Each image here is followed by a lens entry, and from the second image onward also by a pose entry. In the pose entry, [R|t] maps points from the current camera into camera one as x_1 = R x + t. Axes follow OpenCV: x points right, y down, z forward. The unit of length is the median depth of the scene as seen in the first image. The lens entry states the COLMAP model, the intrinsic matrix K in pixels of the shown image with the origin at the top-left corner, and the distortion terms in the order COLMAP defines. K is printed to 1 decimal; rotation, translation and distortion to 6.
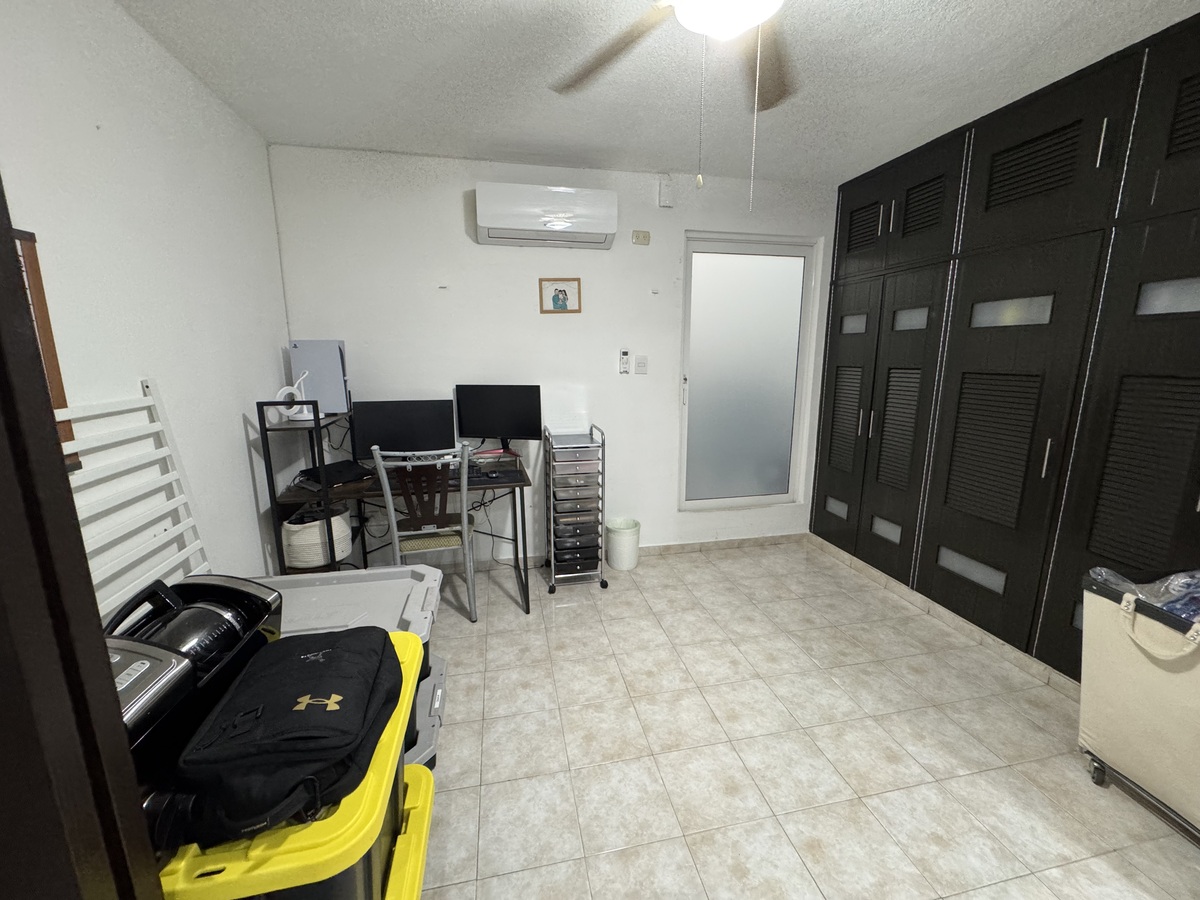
lens RADIAL K [[480.8, 0, 600.0], [0, 480.8, 450.0], [0, 0, 1]] dist [-0.001459, 0.000096]
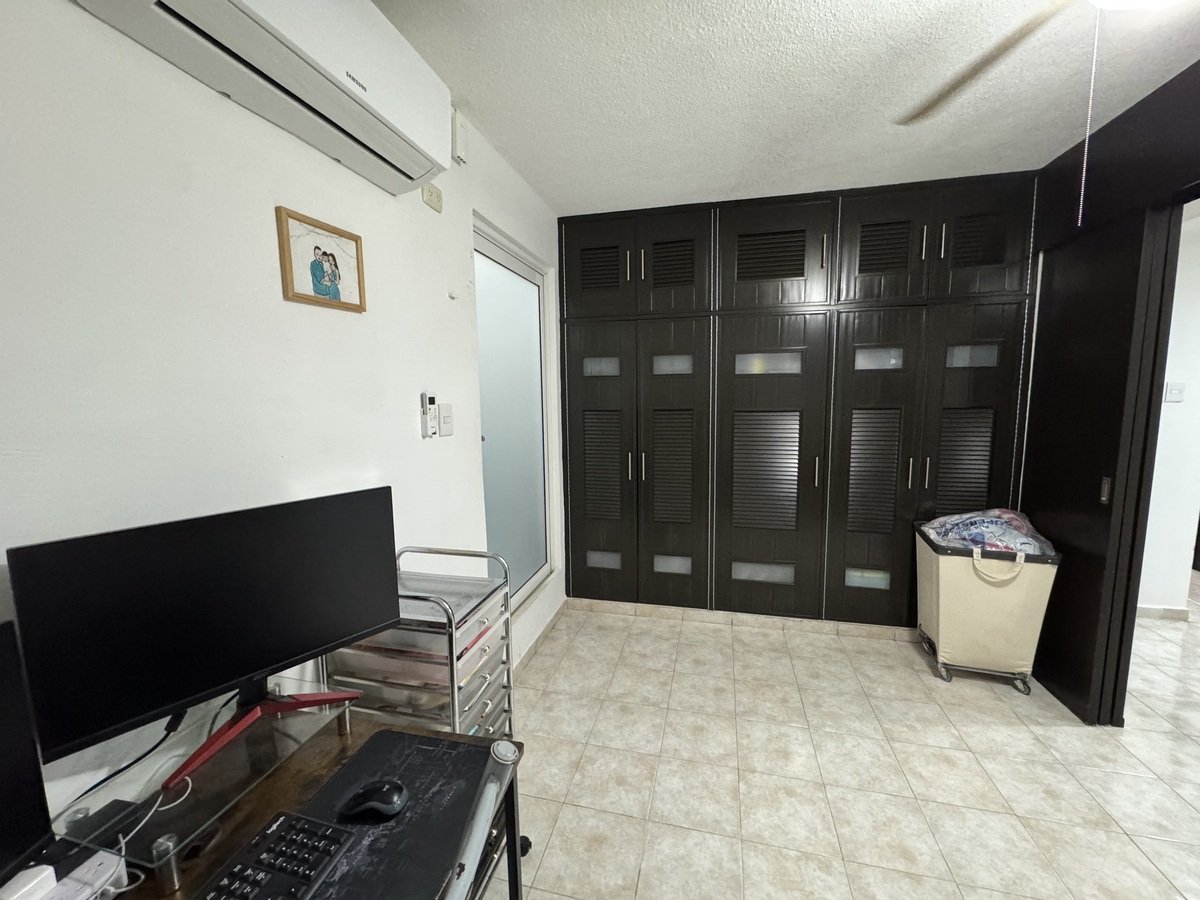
lens RADIAL K [[480.8, 0, 600.0], [0, 480.8, 450.0], [0, 0, 1]] dist [-0.001459, 0.000096]
pose [[0.437323, -0.107529, 0.892853, -0.383944], [0.188349, 0.981758, 0.025982, -0.138124], [-0.879360, 0.156805, 0.449598, 0.663817]]
